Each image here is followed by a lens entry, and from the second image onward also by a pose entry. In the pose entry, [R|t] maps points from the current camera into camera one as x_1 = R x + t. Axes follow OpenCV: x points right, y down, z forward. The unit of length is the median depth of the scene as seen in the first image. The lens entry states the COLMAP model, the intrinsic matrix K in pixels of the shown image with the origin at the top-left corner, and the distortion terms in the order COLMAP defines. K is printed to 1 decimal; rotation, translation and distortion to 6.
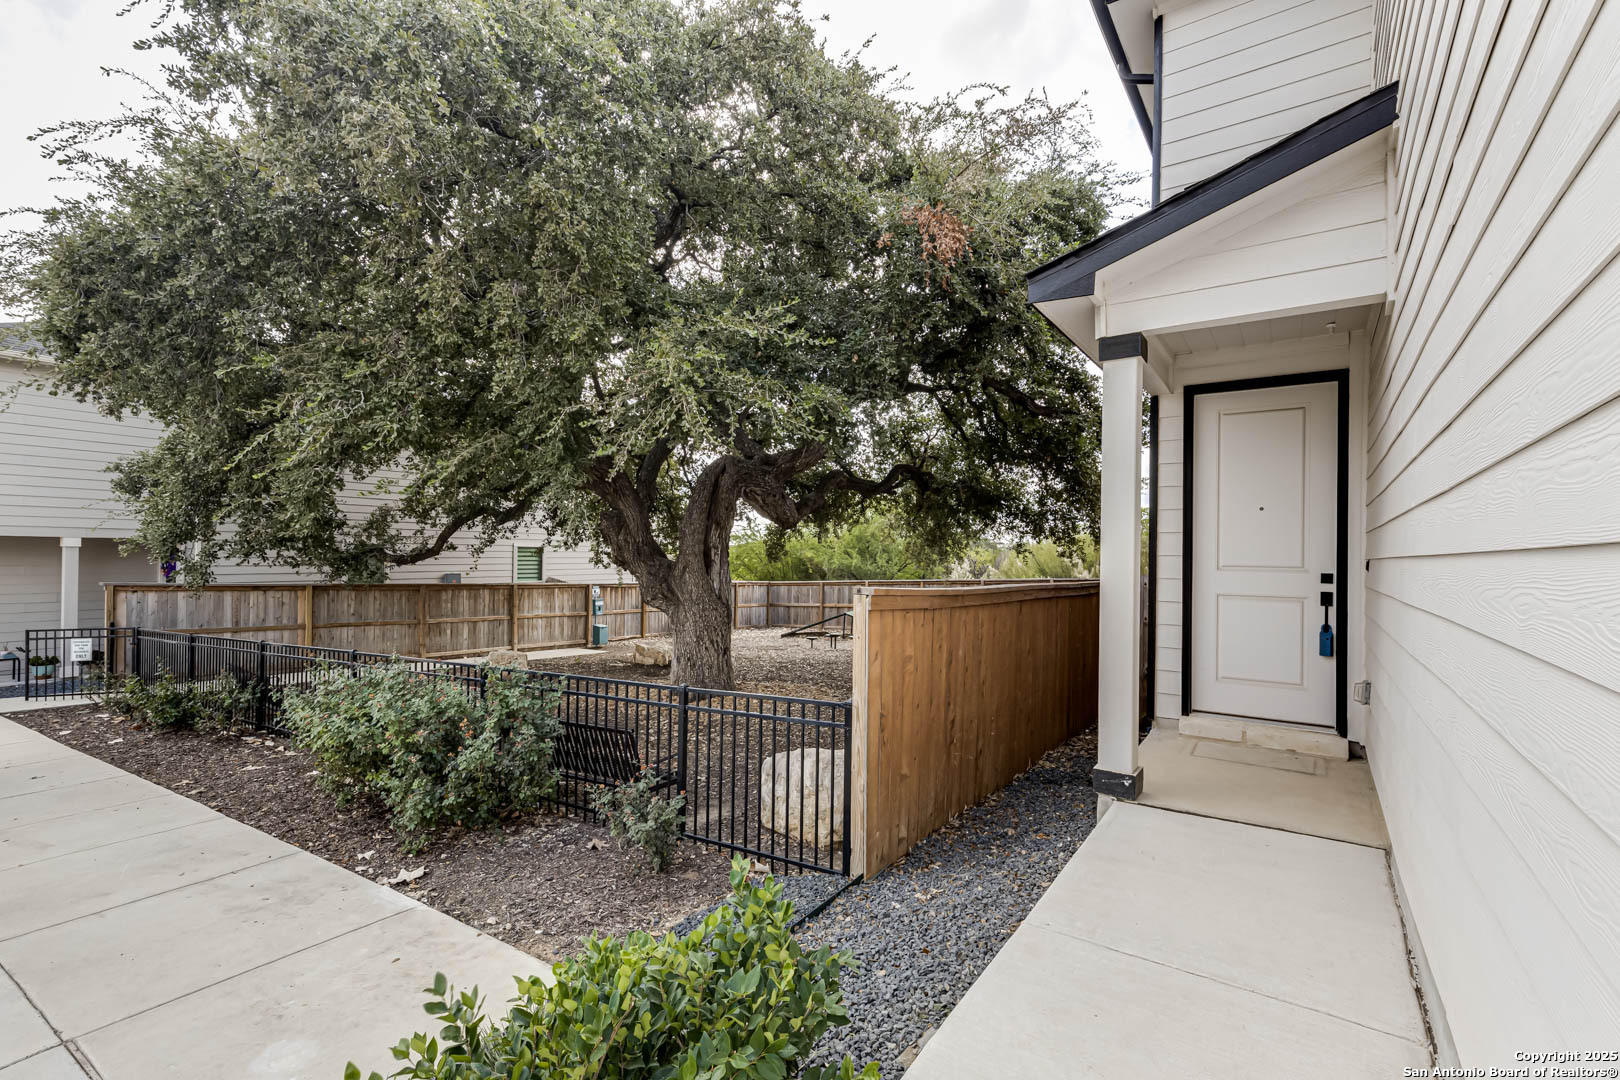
lens RADIAL K [[739.6, 0, 809.0], [0, 739.6, 547.1], [0, 0, 1]] dist [0.006198, 0.000746]
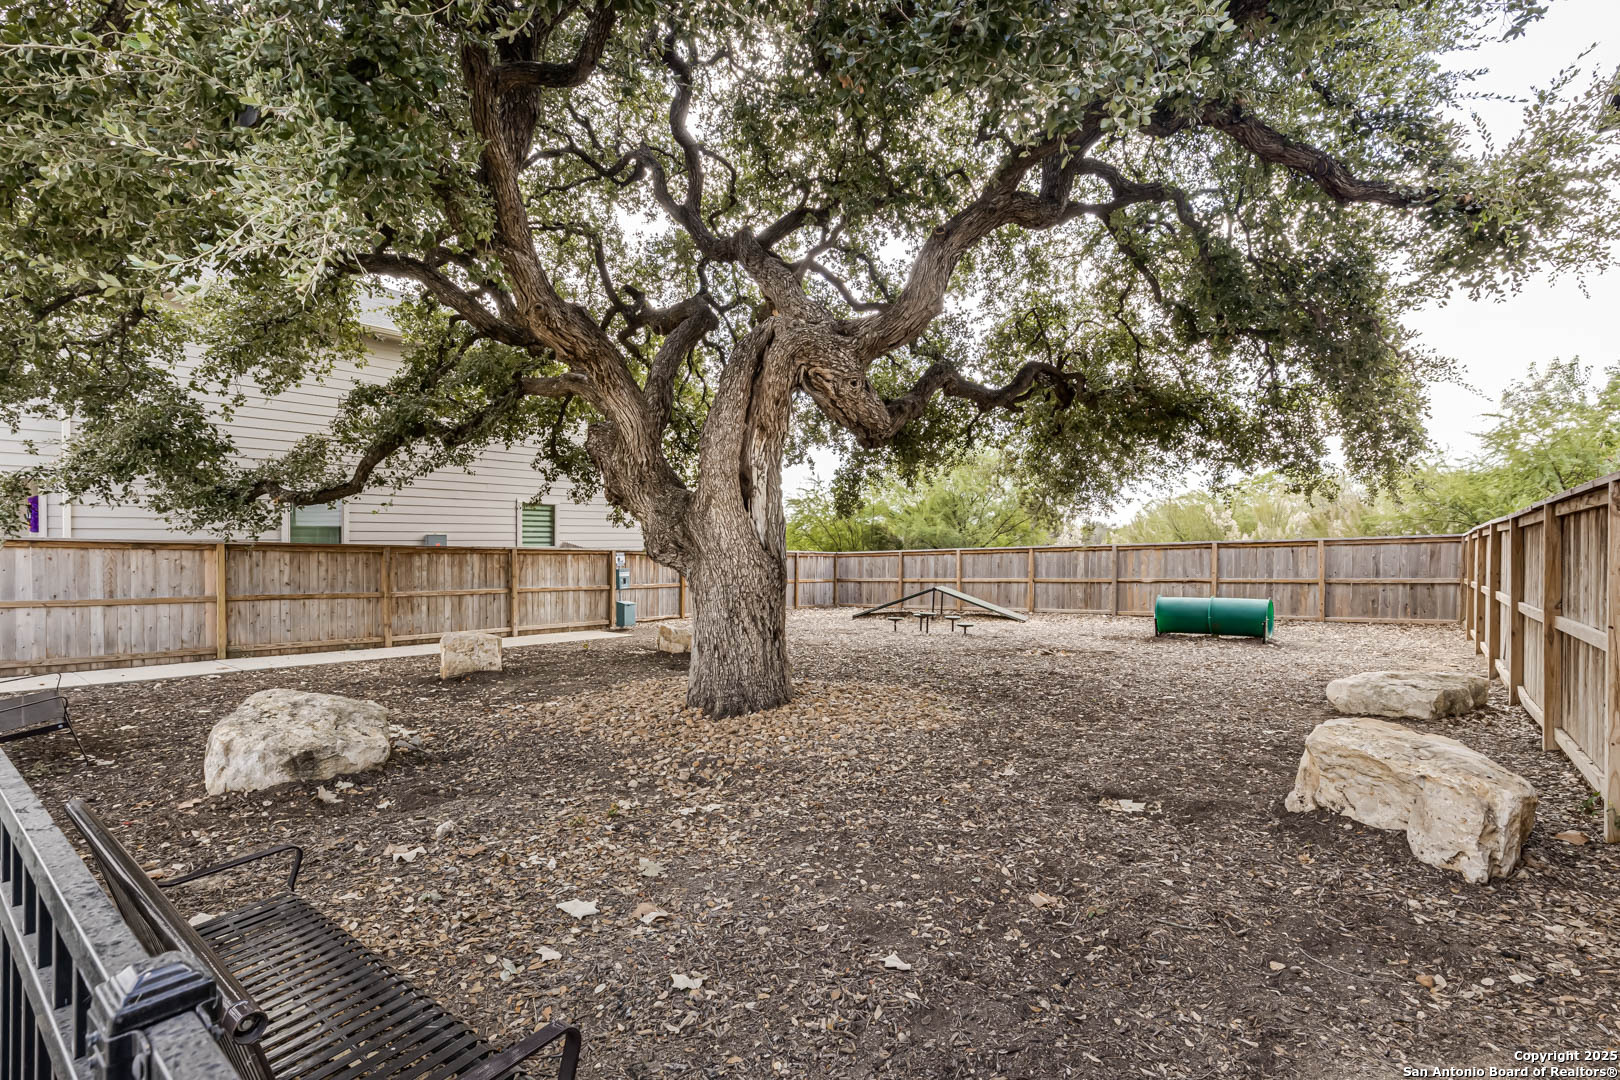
lens RADIAL K [[739.6, 0, 809.4], [0, 739.6, 542.9], [0, 0, 1]] dist [0.006198, 0.000746]
pose [[0.996536, -0.005425, -0.082989, -0.023387], [0.006641, 0.999875, 0.014373, 0.038068], [0.082901, -0.014875, 0.996447, 0.267186]]
